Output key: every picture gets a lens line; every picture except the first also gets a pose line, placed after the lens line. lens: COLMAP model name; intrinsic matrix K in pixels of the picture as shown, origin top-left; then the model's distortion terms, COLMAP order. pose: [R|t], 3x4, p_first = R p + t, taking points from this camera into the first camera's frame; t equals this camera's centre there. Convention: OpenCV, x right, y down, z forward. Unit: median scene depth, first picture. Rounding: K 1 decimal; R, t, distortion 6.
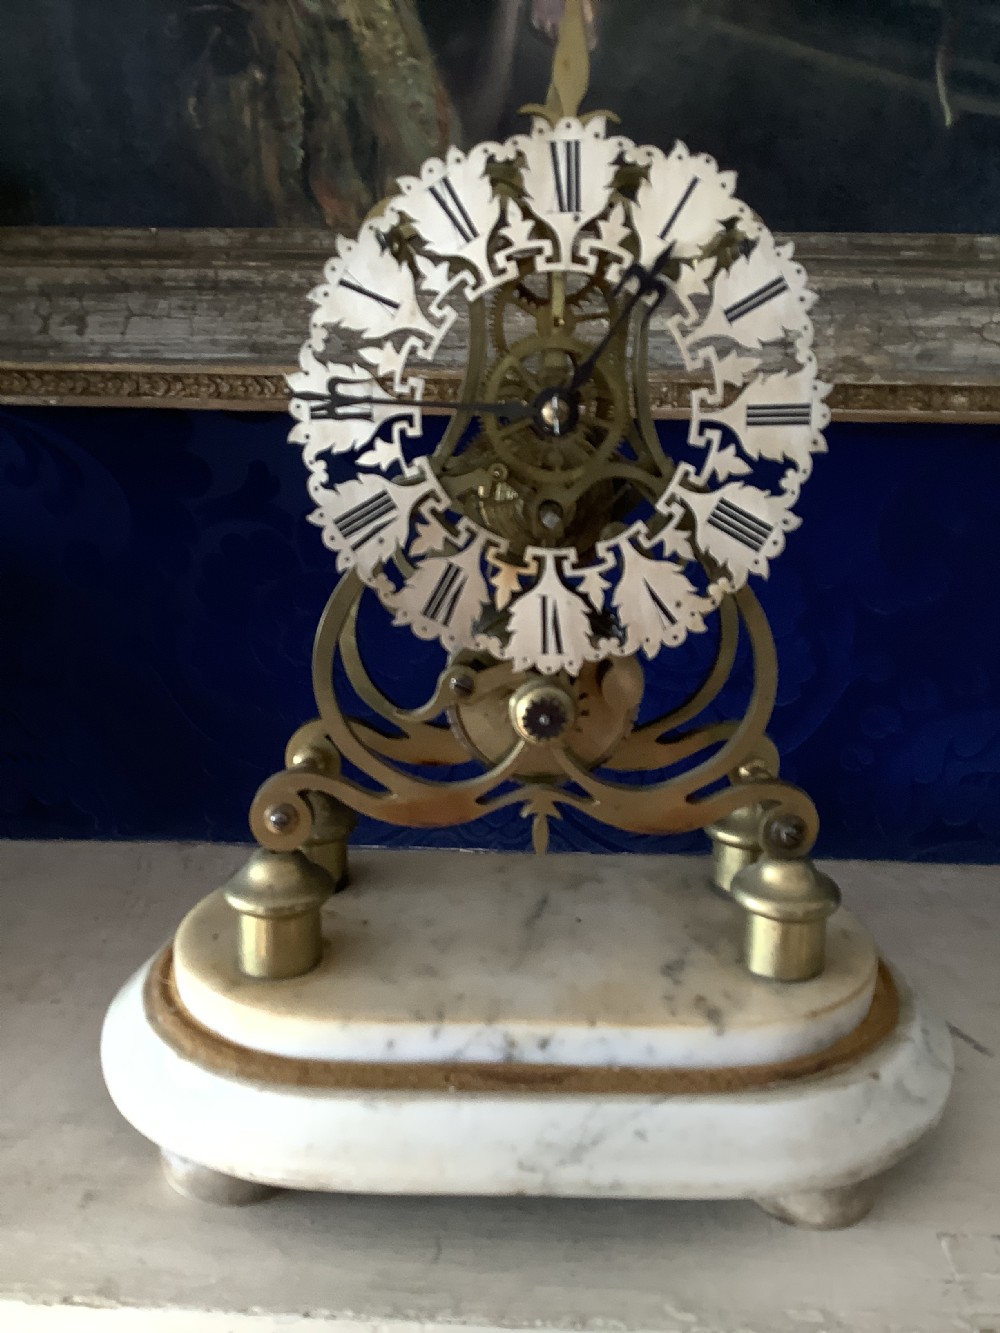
lens RADIAL K [[1186.5, 0, 487.8], [0, 1186.5, 687.7], [0, 0, 1]] dist [0.052554, -0.118513]
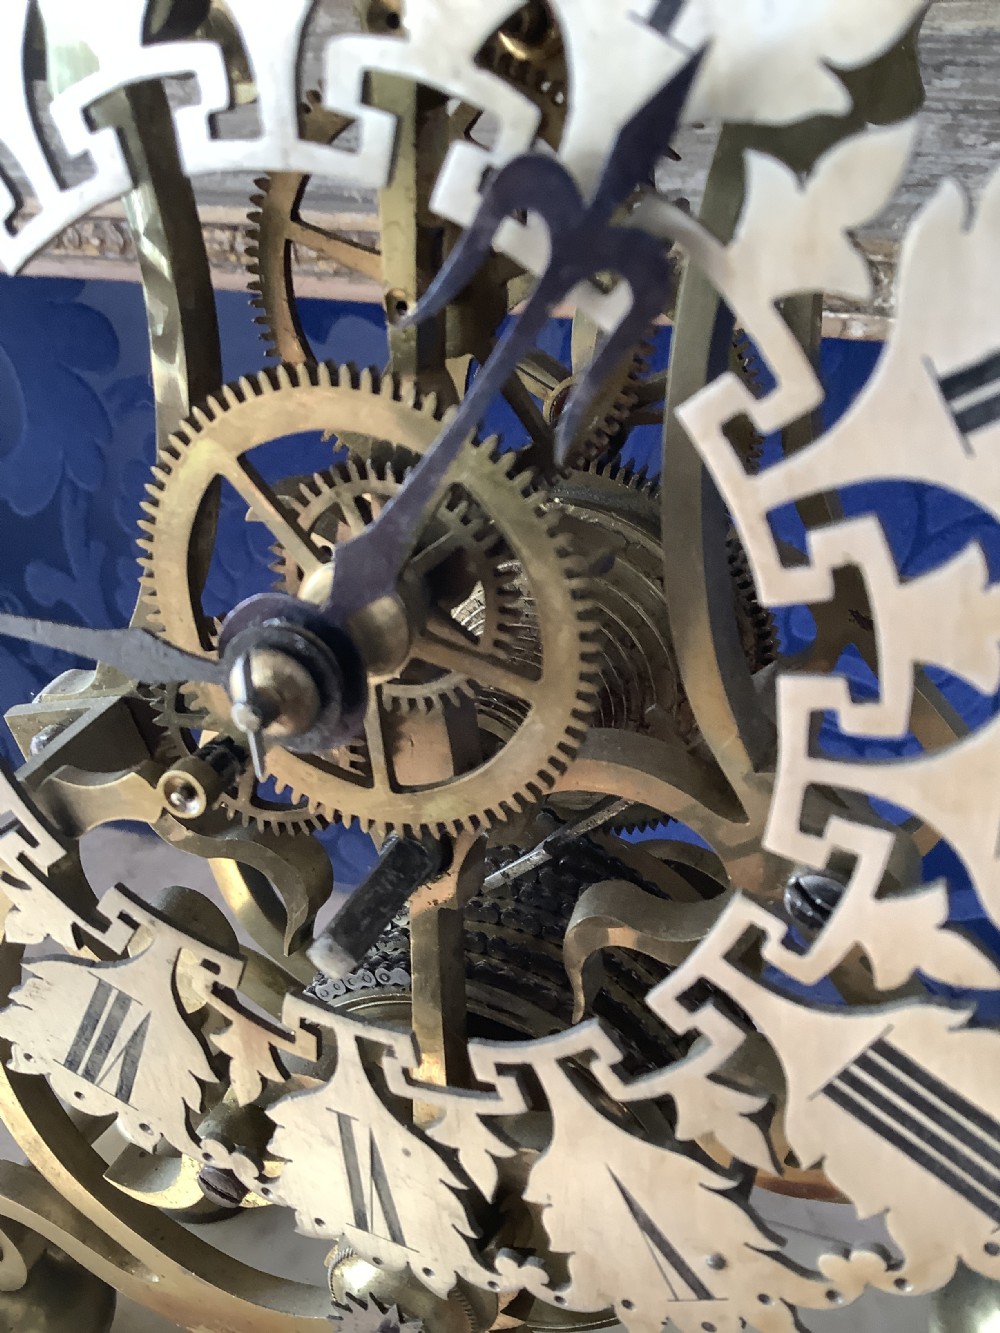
lens RADIAL K [[1240.1, 0, 508.7], [0, 1240.1, 677.4], [0, 0, 1]] dist [-0.009908, 0.000000]
pose [[0.938925, 0.145049, -0.312059, 0.131913], [-0.081579, 0.974797, 0.207643, -0.198047], [0.334312, -0.169504, 0.927094, 0.495995]]
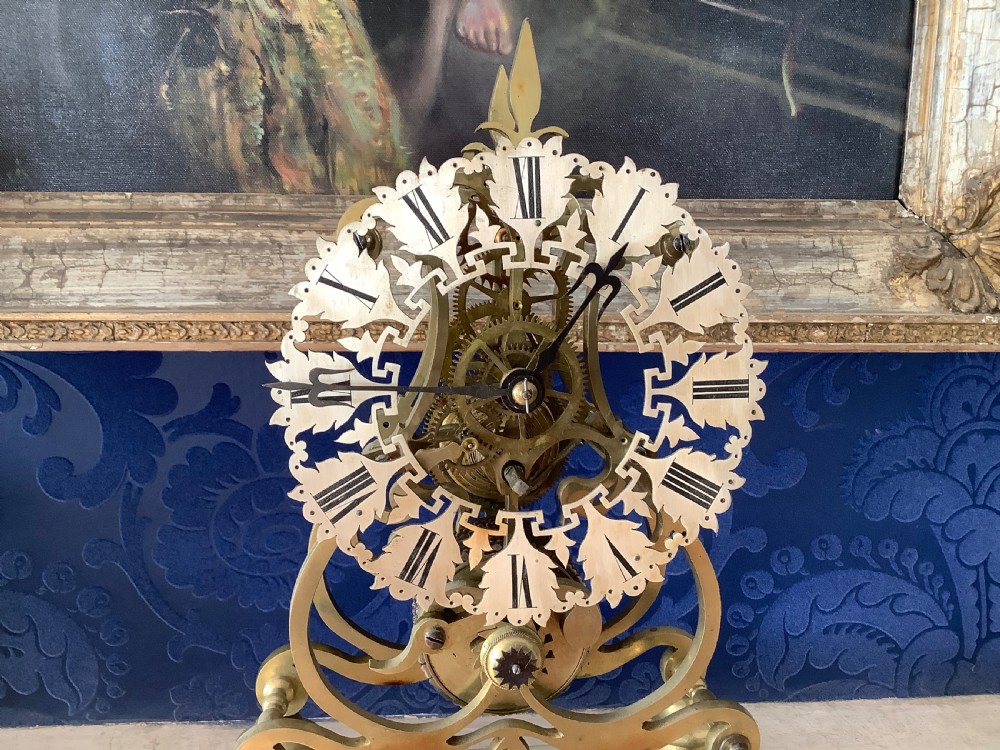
lens RADIAL K [[930.3, 0, 501.8], [0, 930.3, 382.1], [0, 0, 1]] dist [-0.009908, 0.000000]
pose [[0.991717, -0.025691, 0.125844, -0.045988], [0.040108, 0.992738, -0.113410, -0.096813], [-0.122016, 0.117518, 0.985546, 0.110679]]
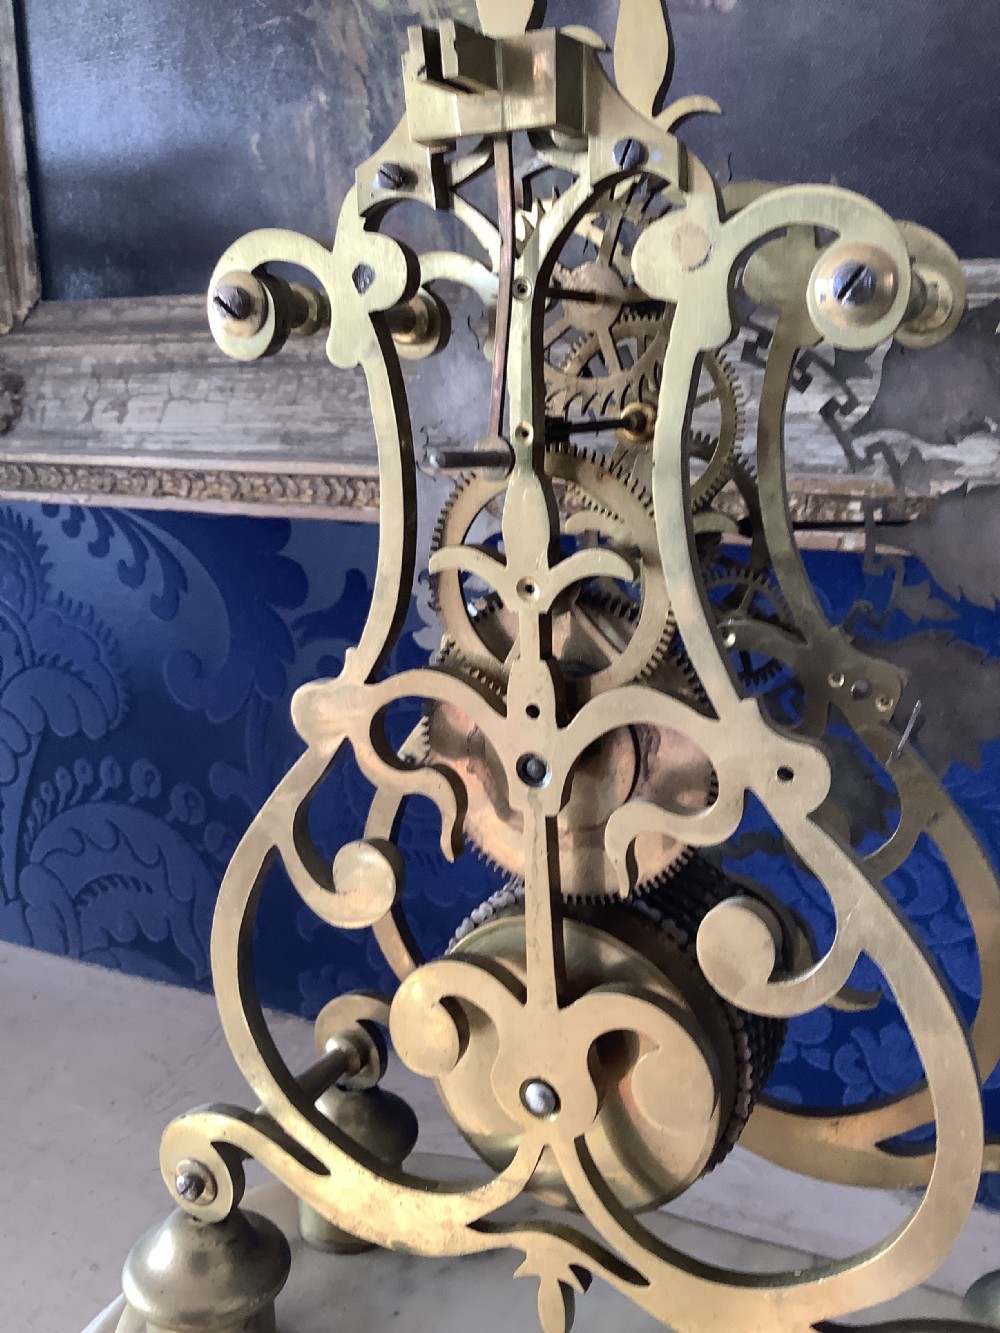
lens RADIAL K [[1240.1, 0, 502.3], [0, 1240.1, 684.3], [0, 0, 1]] dist [-0.009908, 0.000000]
pose [[0.916009, 0.079257, -0.393251, 0.276353], [-0.099497, 0.994545, -0.031318, -0.116355], [0.388624, 0.067815, 0.918898, 0.327549]]
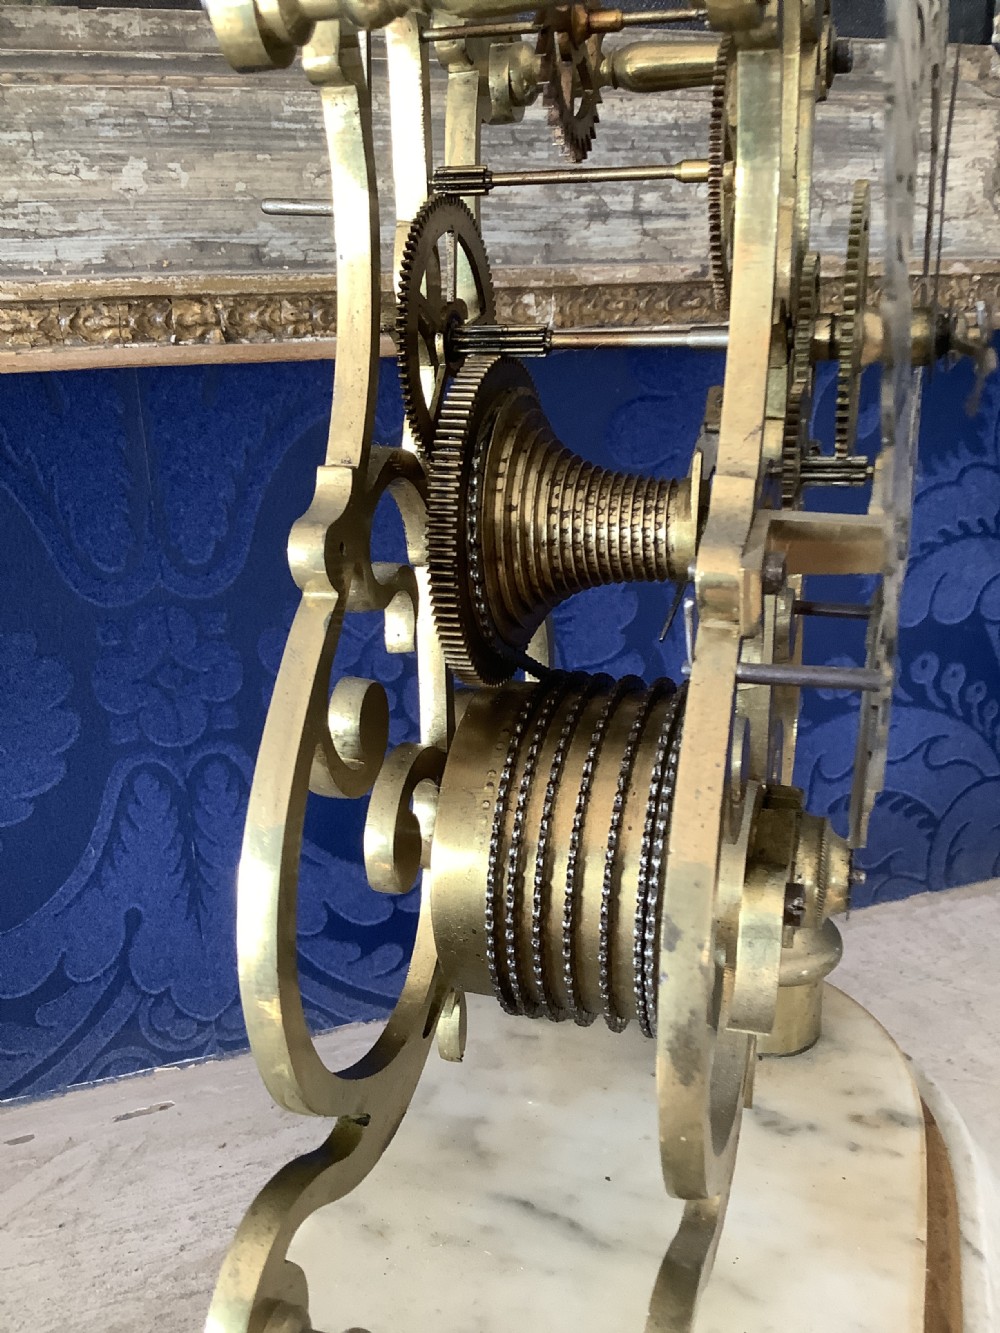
lens RADIAL K [[1240.1, 0, 500.6], [0, 1240.1, 676.6], [0, 0, 1]] dist [-0.009908, 0.000000]
pose [[0.917582, -0.157611, 0.364969, -0.078509], [0.133464, 0.986900, 0.090643, -0.126314], [-0.374474, -0.034462, 0.926597, 0.446280]]
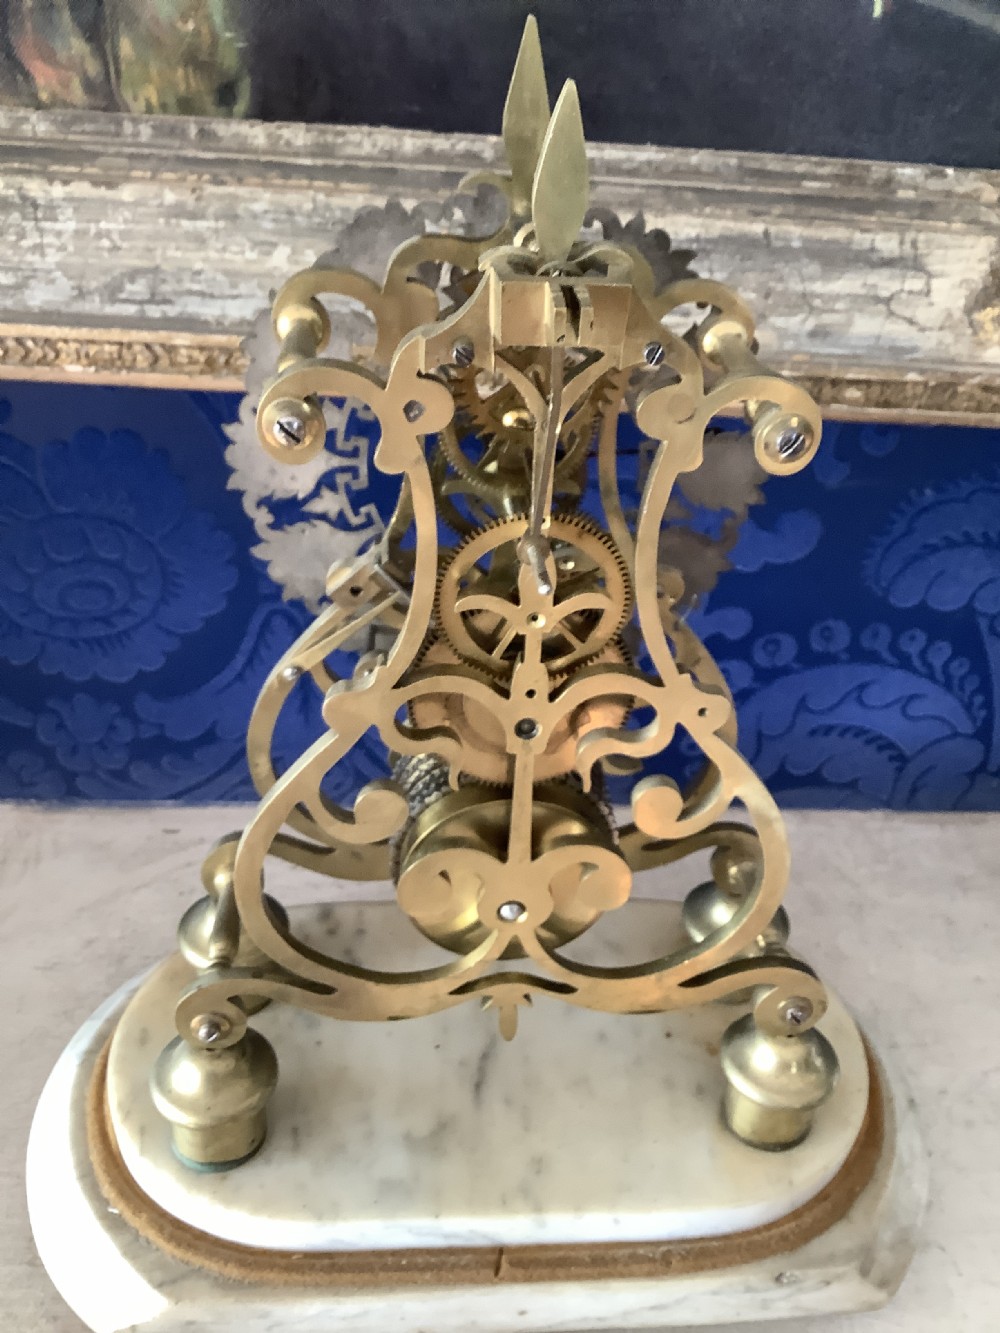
lens RADIAL K [[1240.1, 0, 504.3], [0, 1240.1, 679.6], [0, 0, 1]] dist [-0.009908, 0.000000]
pose [[0.990812, -0.018932, 0.133912, 0.038314], [-0.021667, 0.955143, 0.295351, -0.296520], [-0.133497, -0.295539, 0.945957, 0.165301]]
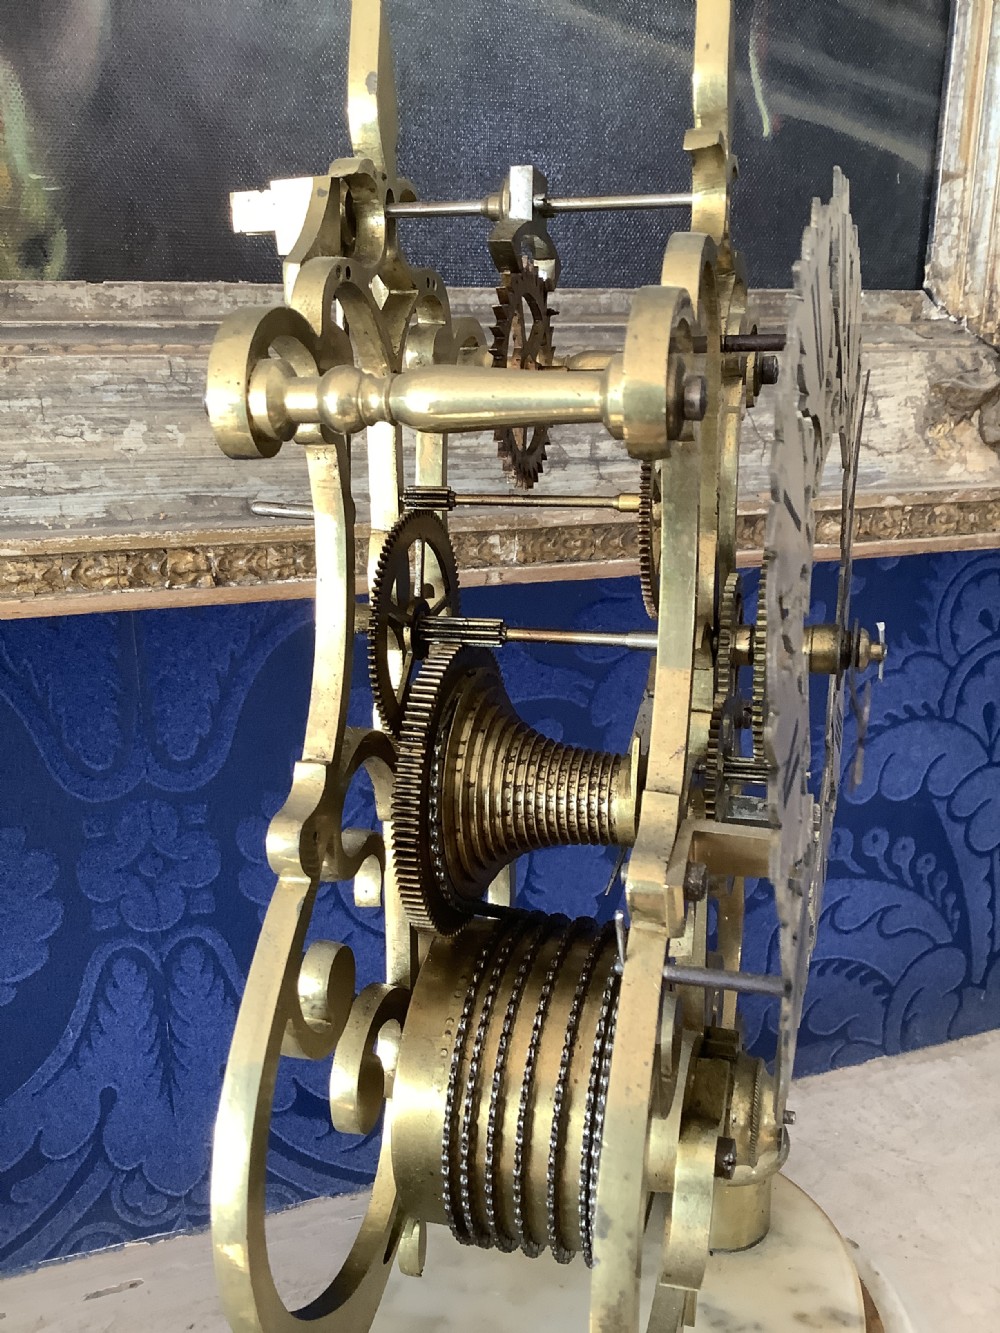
lens RADIAL K [[1240.1, 0, 494.4], [0, 1240.1, 670.6], [0, 0, 1]] dist [-0.009908, 0.000000]
pose [[0.914477, -0.120106, 0.386402, -0.078624], [0.123684, 0.992198, 0.015690, -0.192158], [-0.385272, 0.033443, 0.922197, 0.403031]]
